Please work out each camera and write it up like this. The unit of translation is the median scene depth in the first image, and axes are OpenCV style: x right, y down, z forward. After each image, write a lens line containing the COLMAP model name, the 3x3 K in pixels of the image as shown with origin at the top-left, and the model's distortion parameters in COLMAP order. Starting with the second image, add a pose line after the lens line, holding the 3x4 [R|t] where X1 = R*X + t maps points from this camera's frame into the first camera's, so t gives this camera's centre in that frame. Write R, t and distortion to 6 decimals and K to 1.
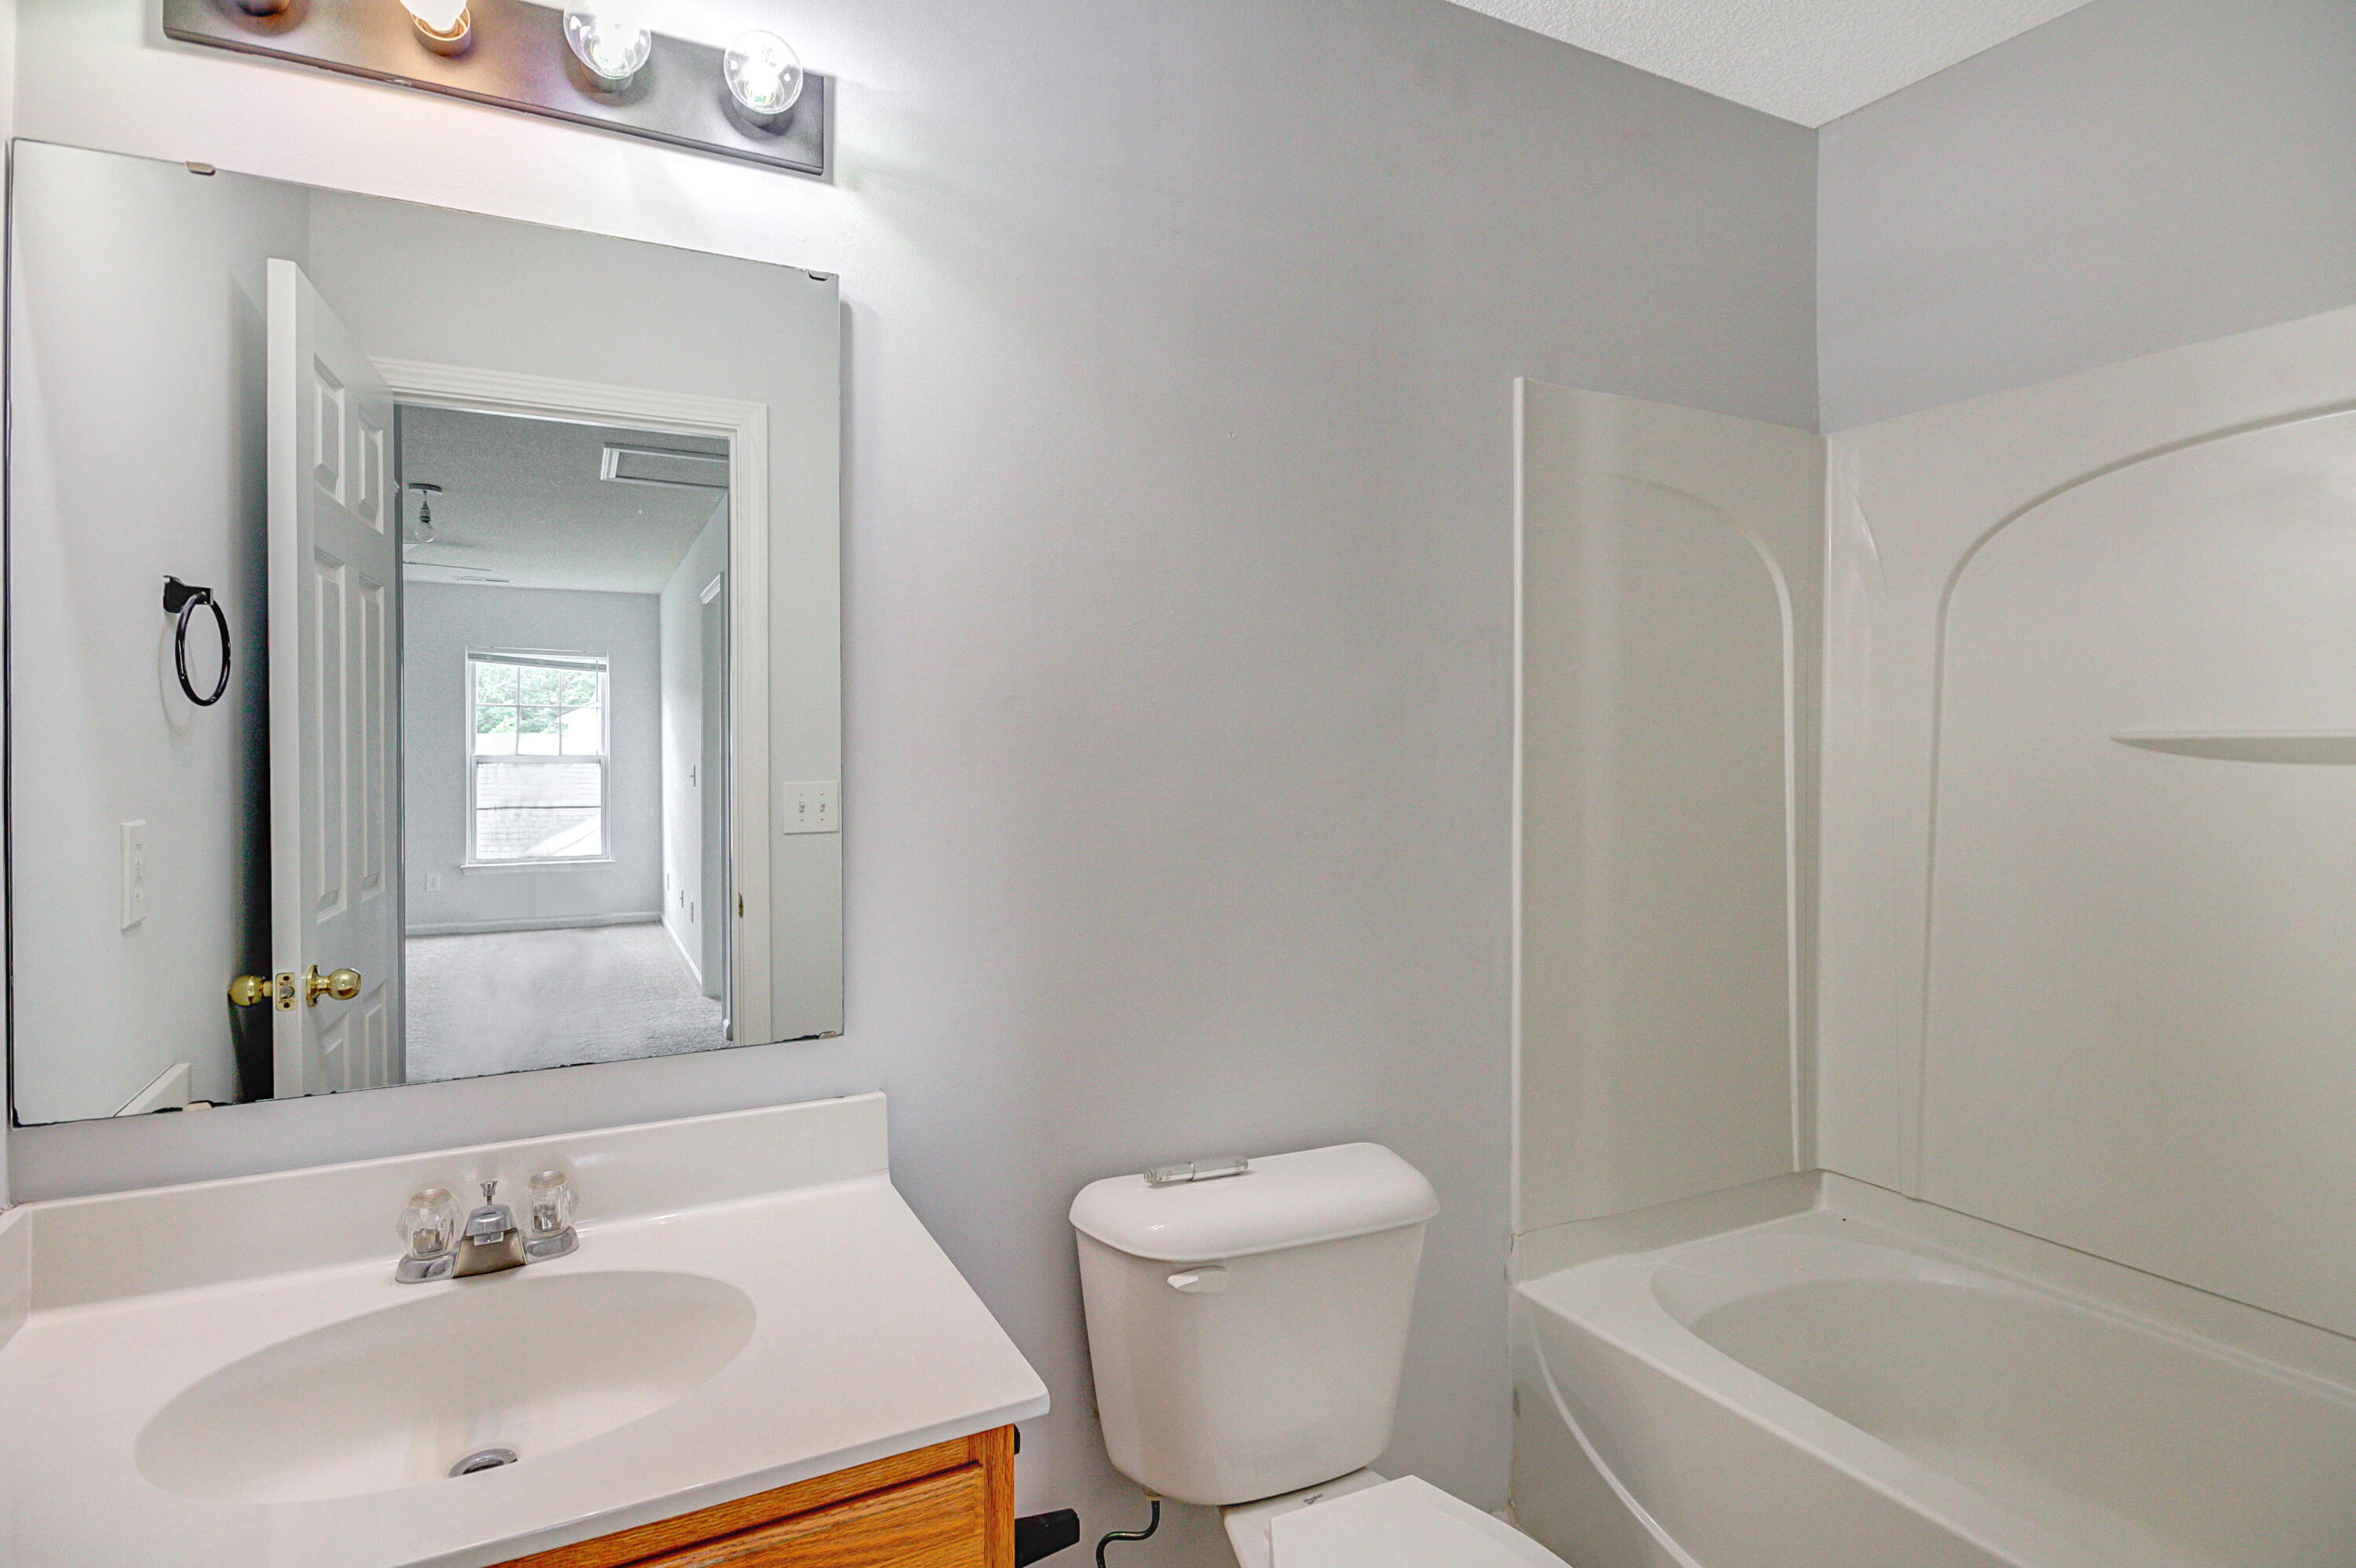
lens RADIAL K [[1216.4, 0, 1176.7], [0, 1216.4, 775.9], [0, 0, 1]] dist [-0.018076, -0.000711]
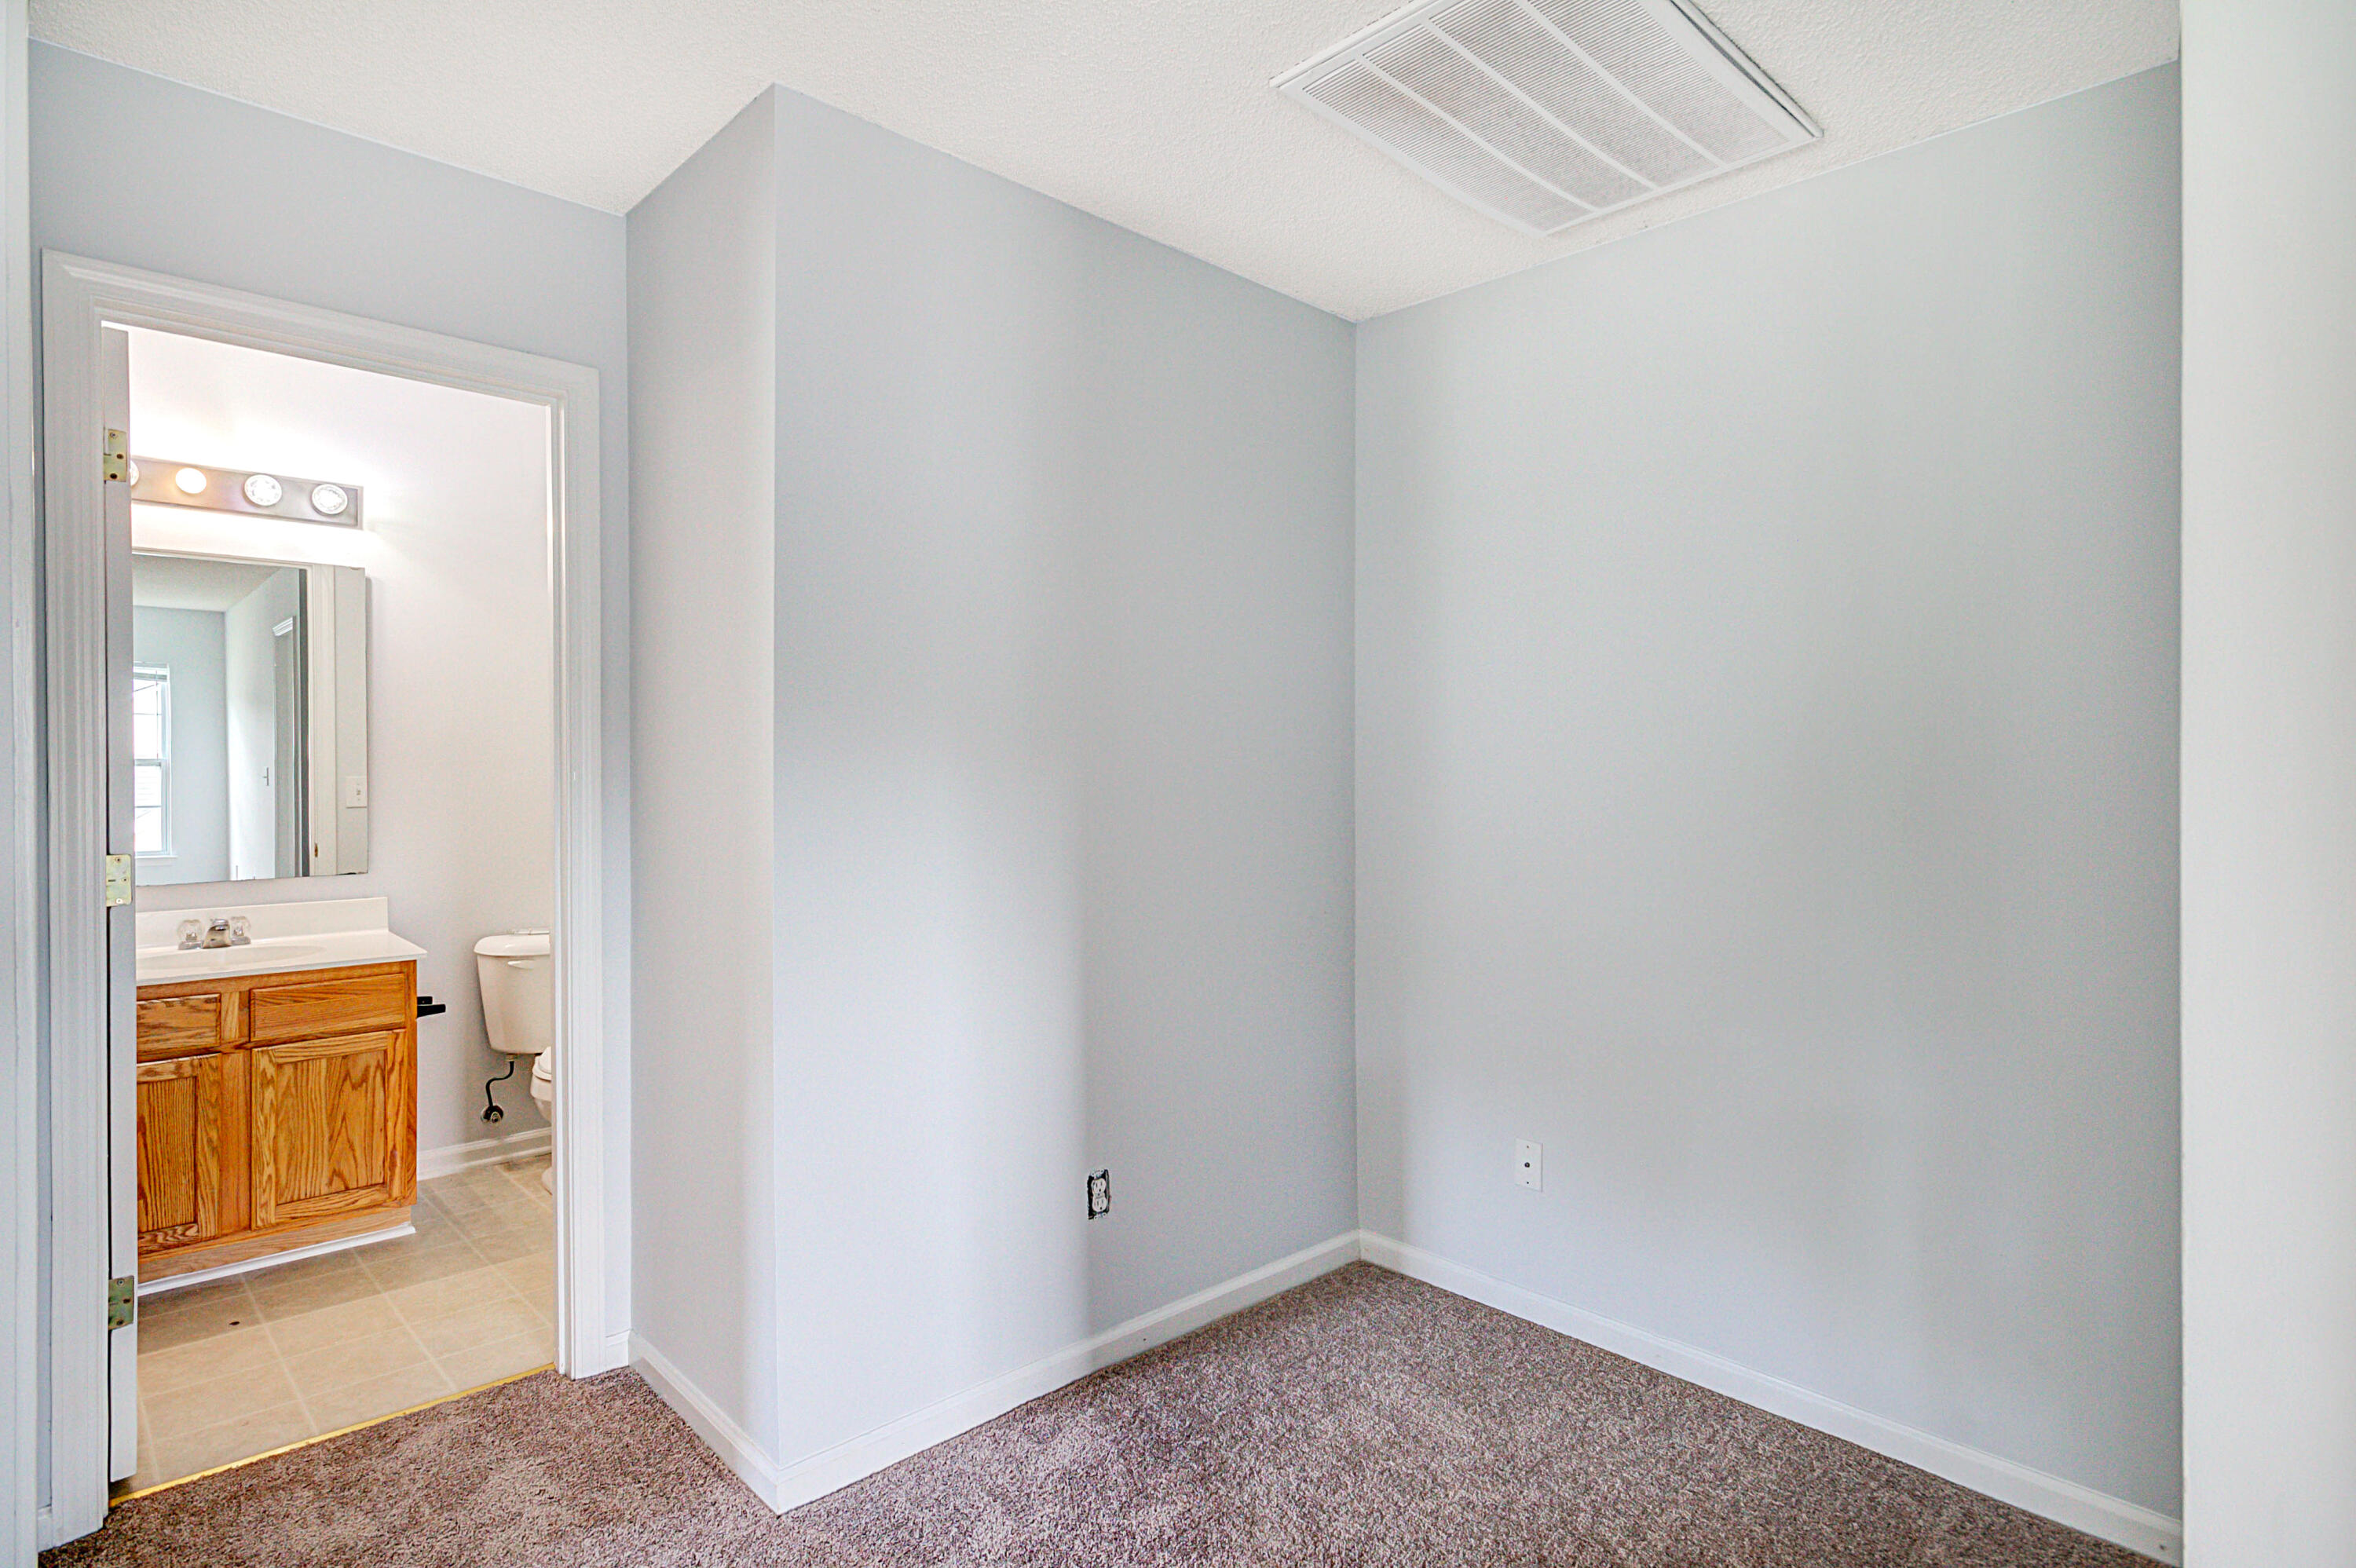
lens RADIAL K [[1216.4, 0, 1189.2], [0, 1216.4, 776.1], [0, 0, 1]] dist [-0.018076, -0.000711]
pose [[0.958567, -0.001721, 0.284863, 0.634415], [0.002584, 0.999993, -0.002654, 0.024246], [-0.284857, 0.003280, 0.958565, -1.843205]]
